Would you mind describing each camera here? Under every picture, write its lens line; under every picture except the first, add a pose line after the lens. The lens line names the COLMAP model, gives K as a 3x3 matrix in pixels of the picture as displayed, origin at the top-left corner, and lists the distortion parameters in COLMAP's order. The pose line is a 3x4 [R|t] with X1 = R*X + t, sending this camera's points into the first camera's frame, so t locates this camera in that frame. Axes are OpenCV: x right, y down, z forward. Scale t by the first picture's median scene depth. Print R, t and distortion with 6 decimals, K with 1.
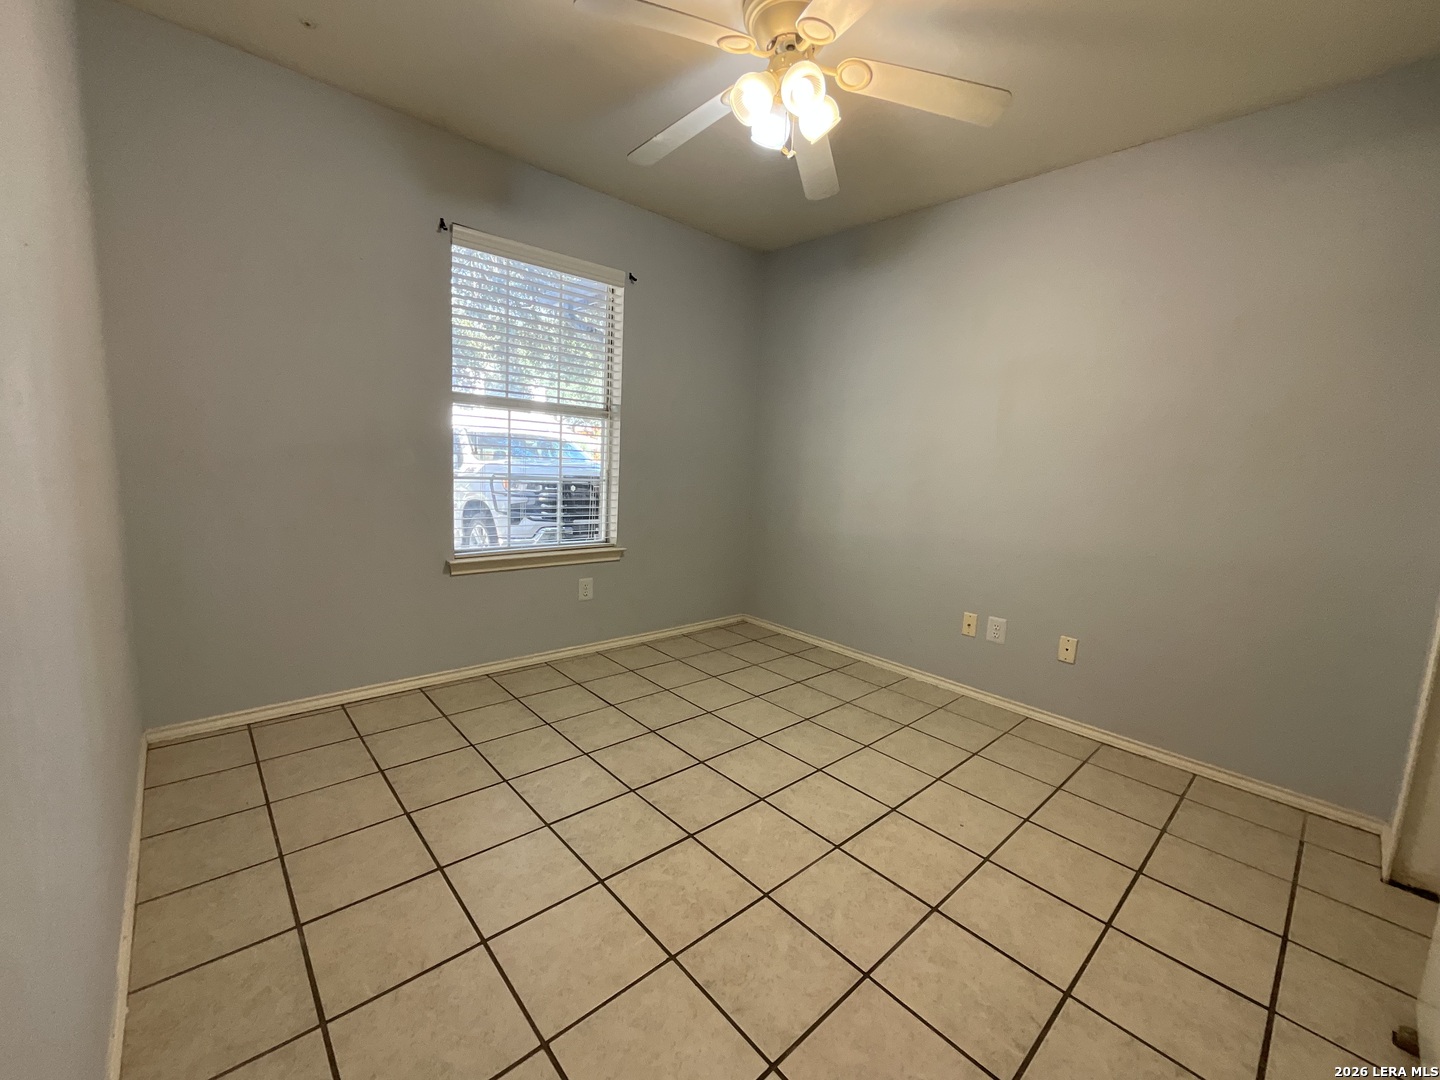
lens RADIAL K [[587.4, 0, 720.0], [0, 587.4, 540.0], [0, 0, 1]] dist [0.000616, -0.000025]
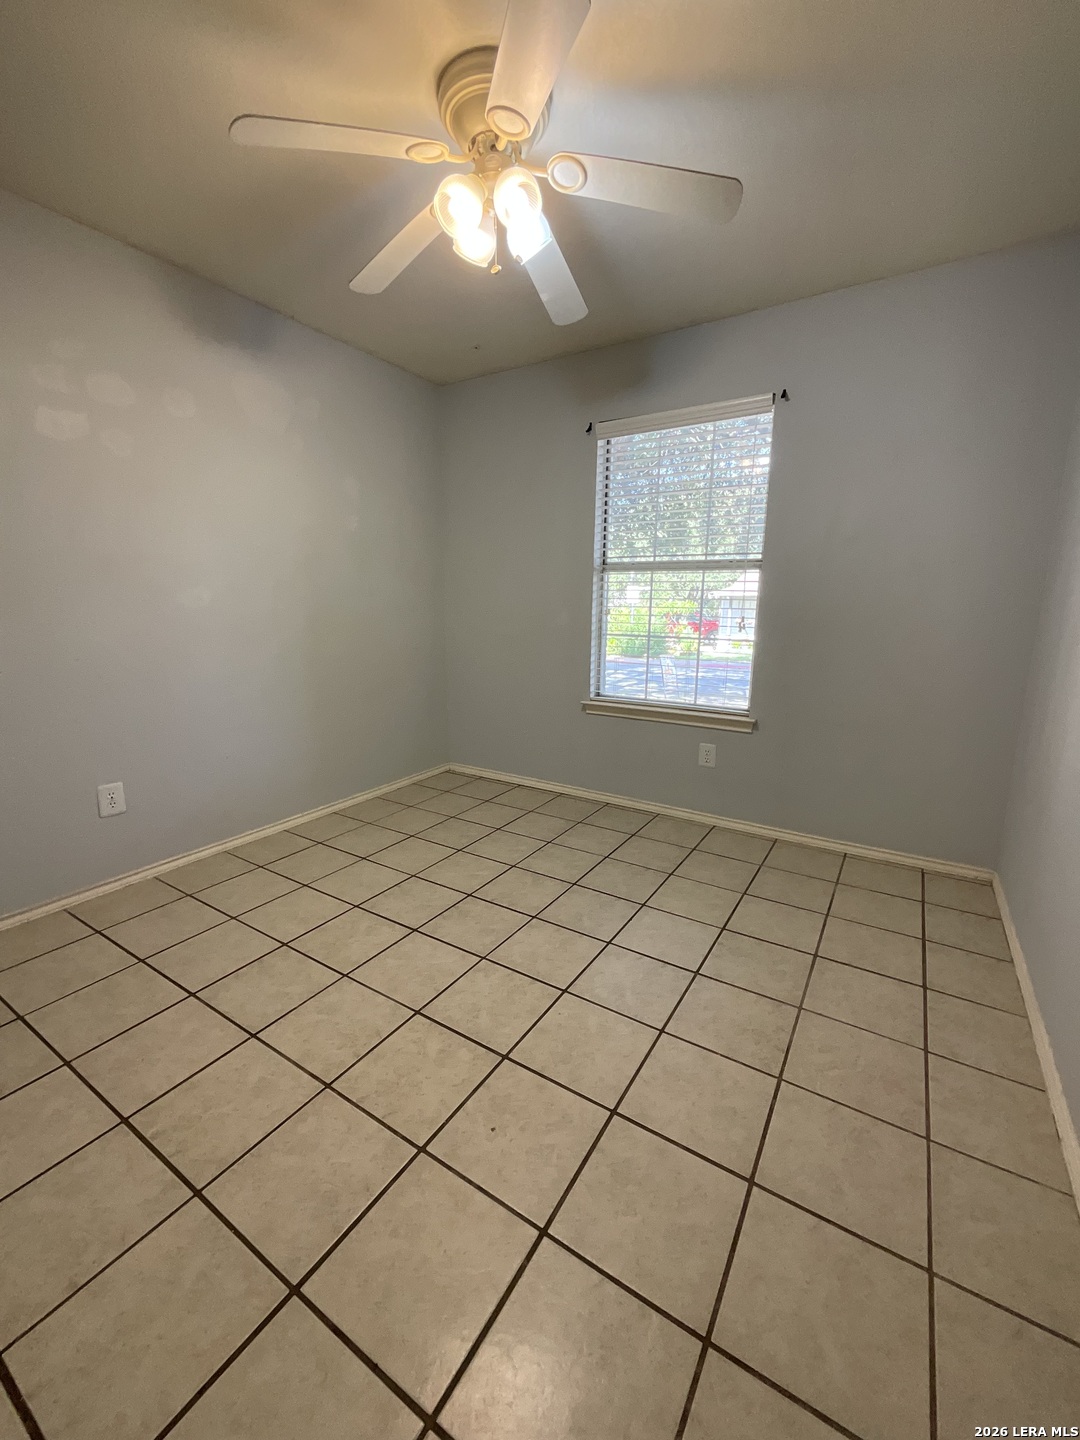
lens RADIAL K [[587.4, 0, 540.0], [0, 587.4, 720.0], [0, 0, 1]] dist [0.000616, -0.000025]
pose [[0.270305, 0.147562, -0.951399, 0.722115], [-0.128744, 0.984850, 0.116172, -0.058486], [0.954128, 0.091085, 0.285208, 0.571241]]
